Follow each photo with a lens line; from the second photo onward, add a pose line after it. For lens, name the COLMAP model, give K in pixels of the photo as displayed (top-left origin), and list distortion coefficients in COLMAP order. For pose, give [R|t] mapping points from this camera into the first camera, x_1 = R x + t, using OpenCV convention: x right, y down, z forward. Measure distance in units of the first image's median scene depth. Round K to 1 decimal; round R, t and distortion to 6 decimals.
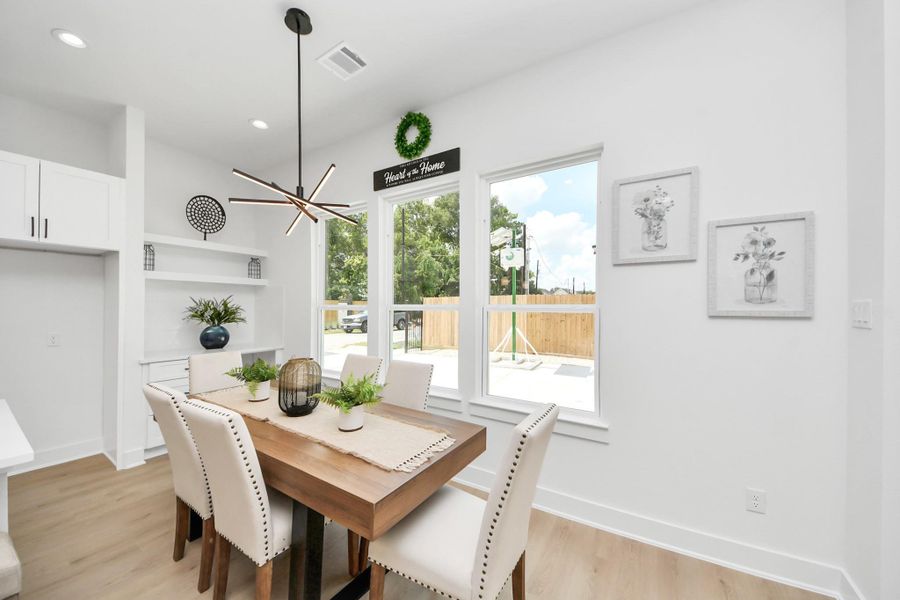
lens RADIAL K [[324.4, 0, 448.4], [0, 324.4, 305.9], [0, 0, 1]] dist [0.029427, -0.015330]
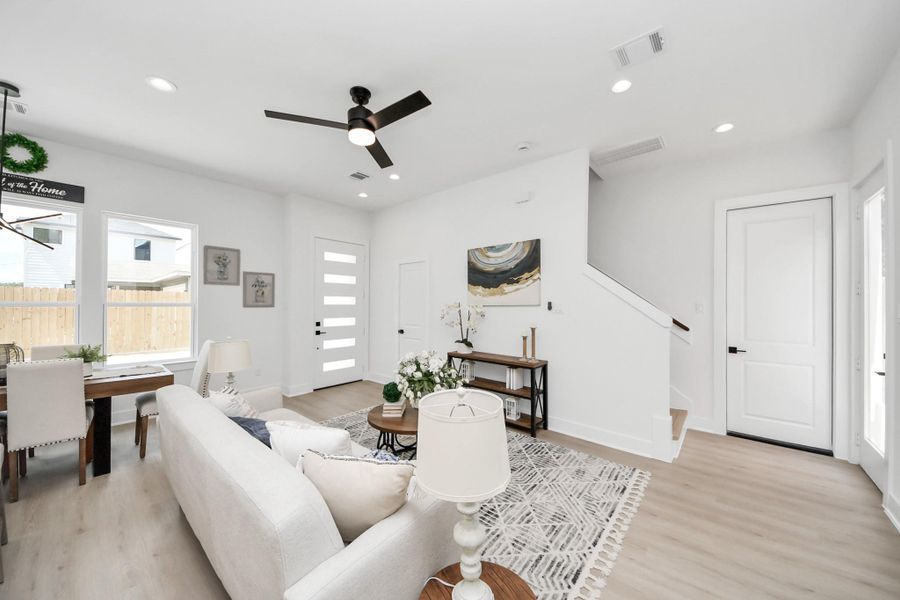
lens RADIAL K [[321.0, 0, 446.7], [0, 321.0, 301.6], [0, 0, 1]] dist [0.027673, -0.014551]
pose [[0.168545, 0.004152, 0.985685, -0.960909], [-0.008152, 0.999963, -0.002818, -0.009761], [-0.985660, -0.007560, 0.168573, -0.674339]]
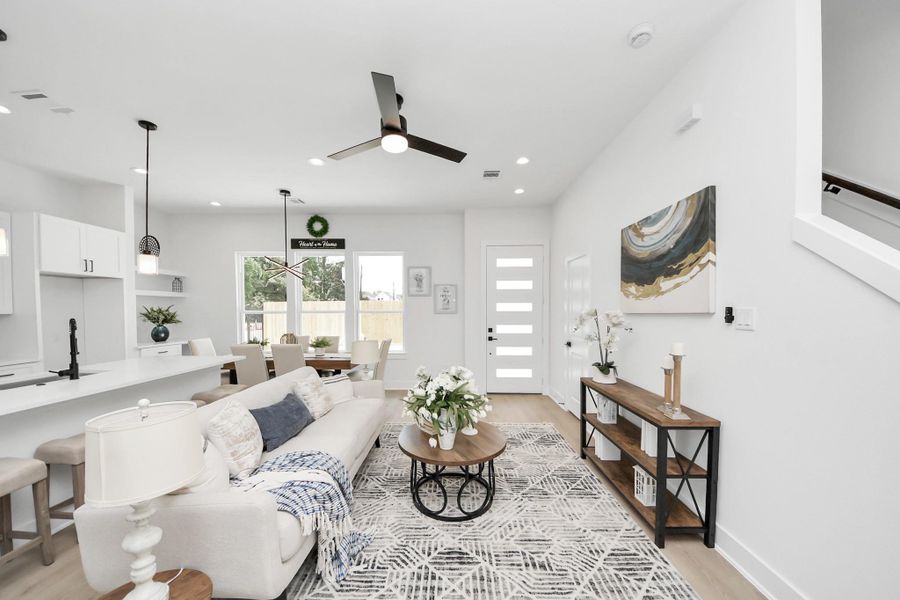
lens RADIAL K [[323.5, 0, 450.5], [0, 323.5, 318.4], [0, 0, 1]] dist [0.011897, -0.000025]
pose [[0.857951, -0.023365, 0.513200, -0.443170], [0.006568, 0.999382, 0.034520, -0.017508], [-0.513690, -0.026246, 0.857575, -1.141744]]
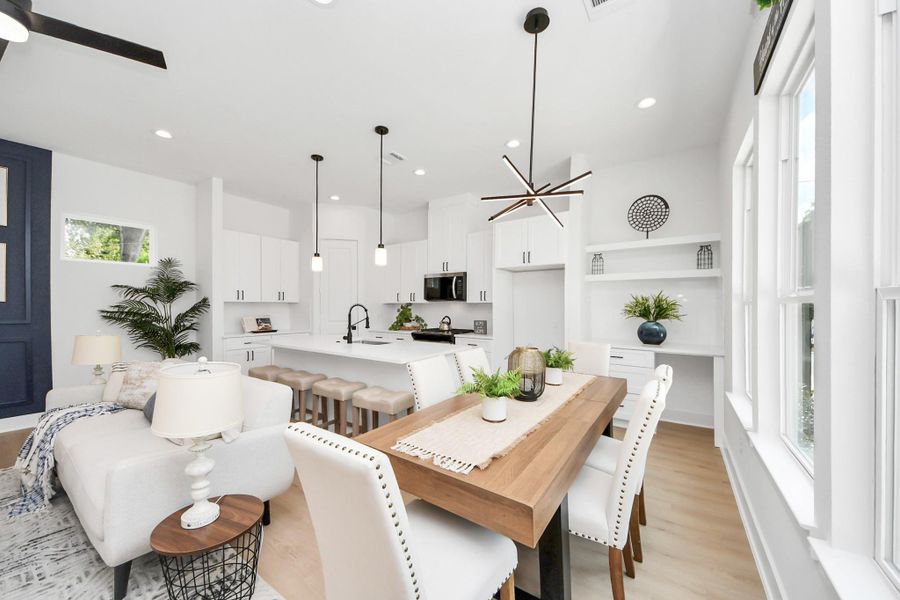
lens RADIAL K [[324.4, 0, 448.4], [0, 324.4, 305.9], [0, 0, 1]] dist [0.029427, -0.015330]
pose [[-0.054912, -0.002766, -0.998487, 0.416268], [0.001043, 0.999995, -0.002828, 0.018730], [0.998491, -0.001197, -0.054908, 0.548421]]
